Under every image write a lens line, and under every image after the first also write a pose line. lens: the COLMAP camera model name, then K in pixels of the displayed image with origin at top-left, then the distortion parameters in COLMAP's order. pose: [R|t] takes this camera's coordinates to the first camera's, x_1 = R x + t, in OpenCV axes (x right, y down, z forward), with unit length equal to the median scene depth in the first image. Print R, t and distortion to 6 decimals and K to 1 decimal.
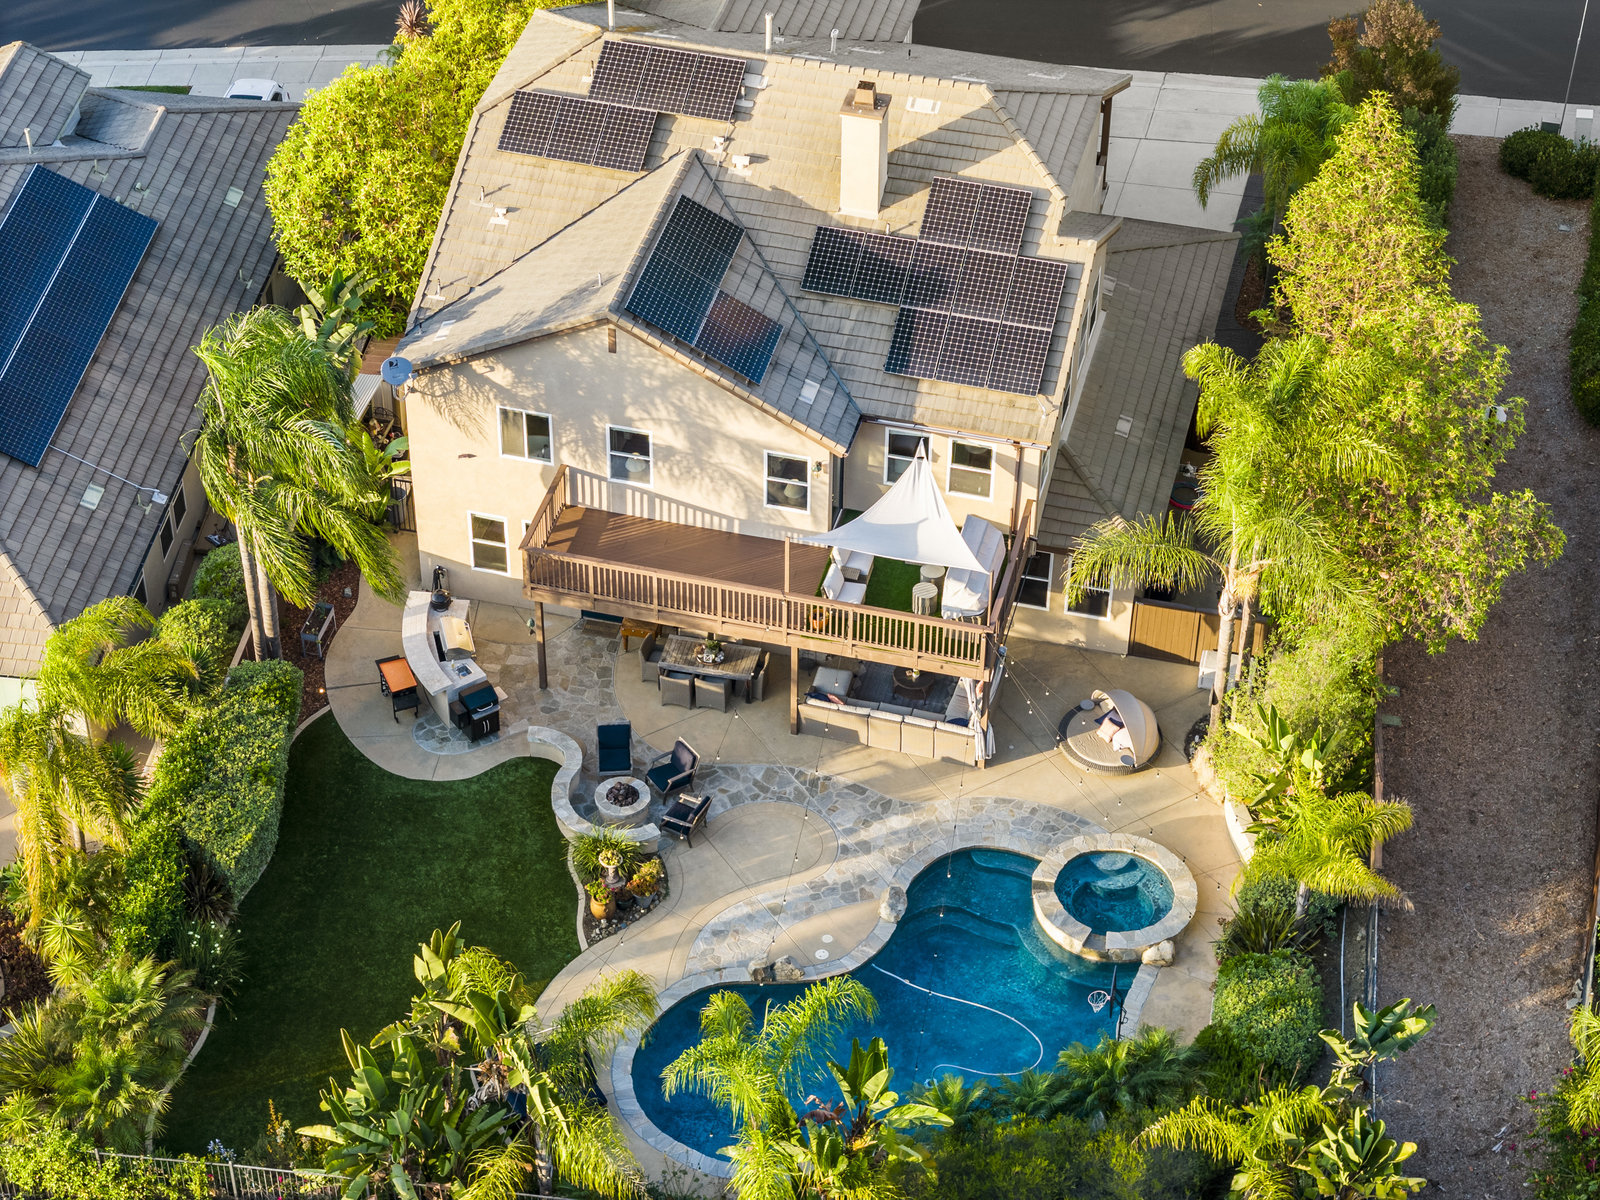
lens RADIAL K [[3129.8, 0, 800.0], [0, 3129.8, 600.0], [0, 0, 1]] dist [-0.003292, 0.161027]
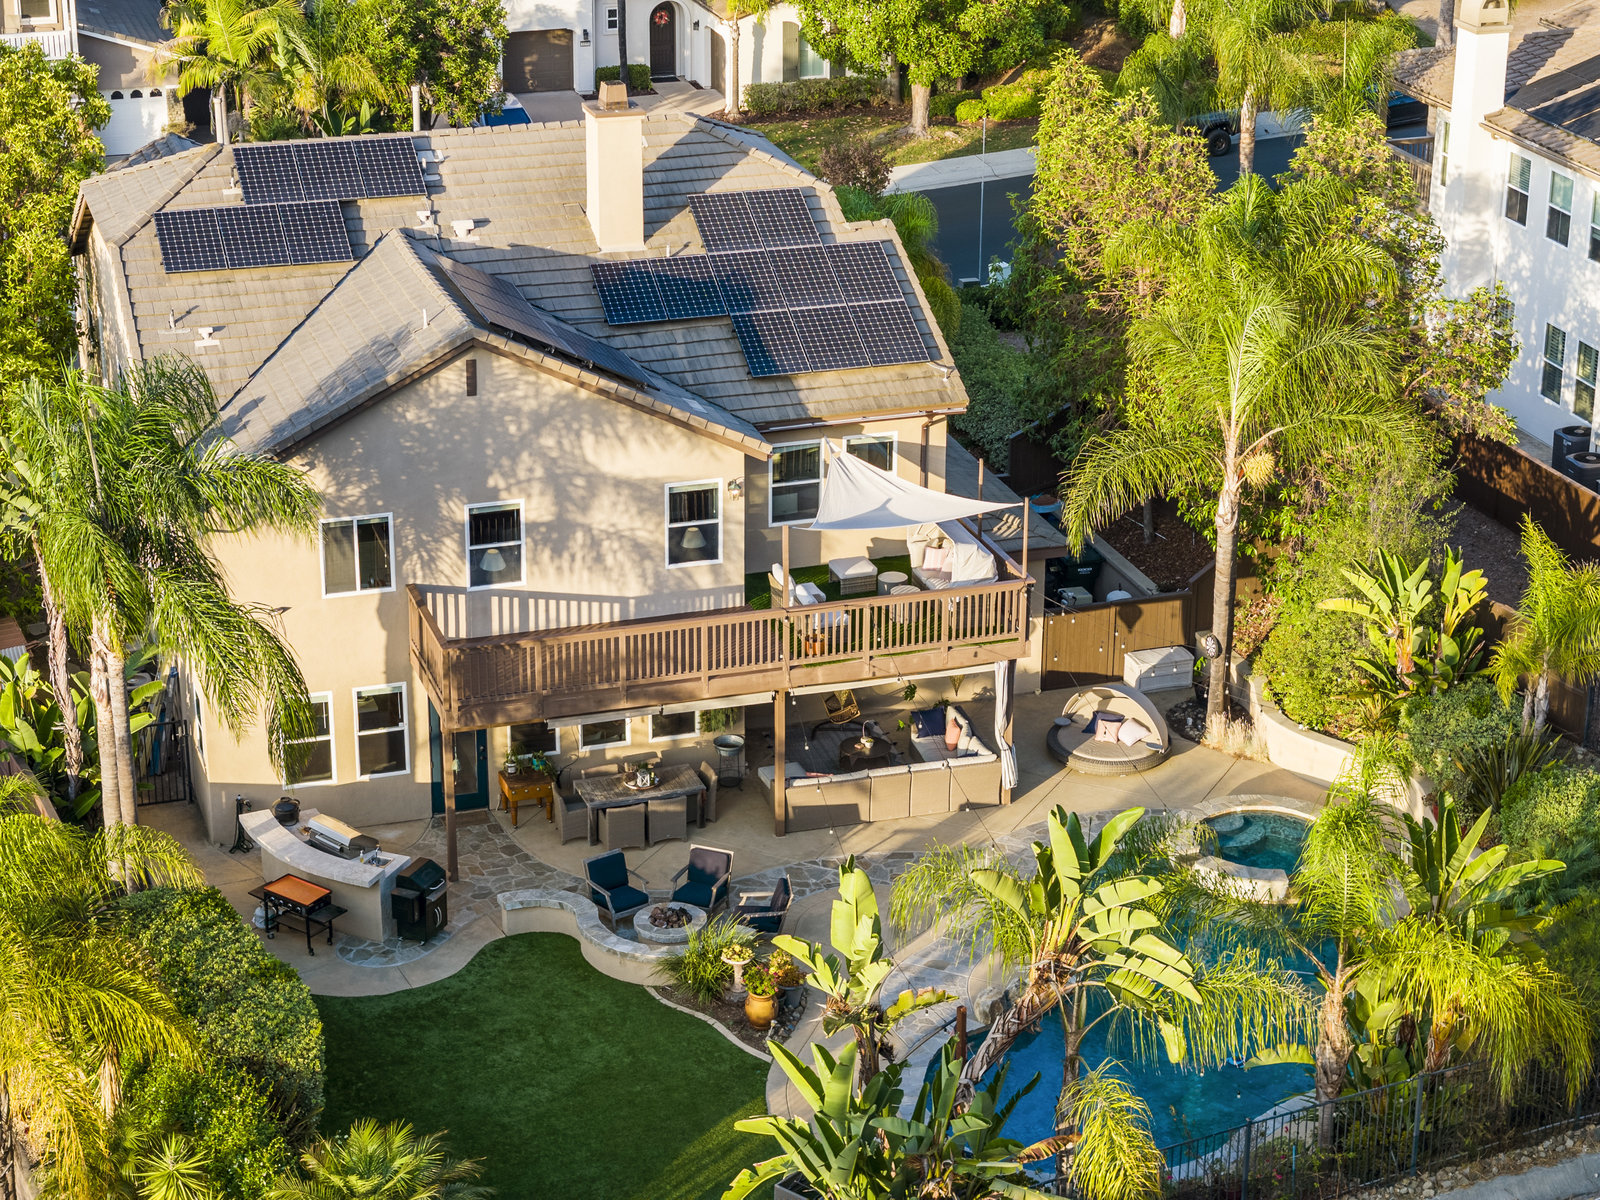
lens RADIAL K [[3129.8, 0, 800.0], [0, 3129.8, 600.0], [0, 0, 1]] dist [-0.003292, 0.161027]
pose [[0.851101, -0.209887, 0.481221, -0.368693], [0.348437, 0.911457, -0.218719, 0.164429], [-0.392706, 0.353827, 0.848875, 0.305506]]
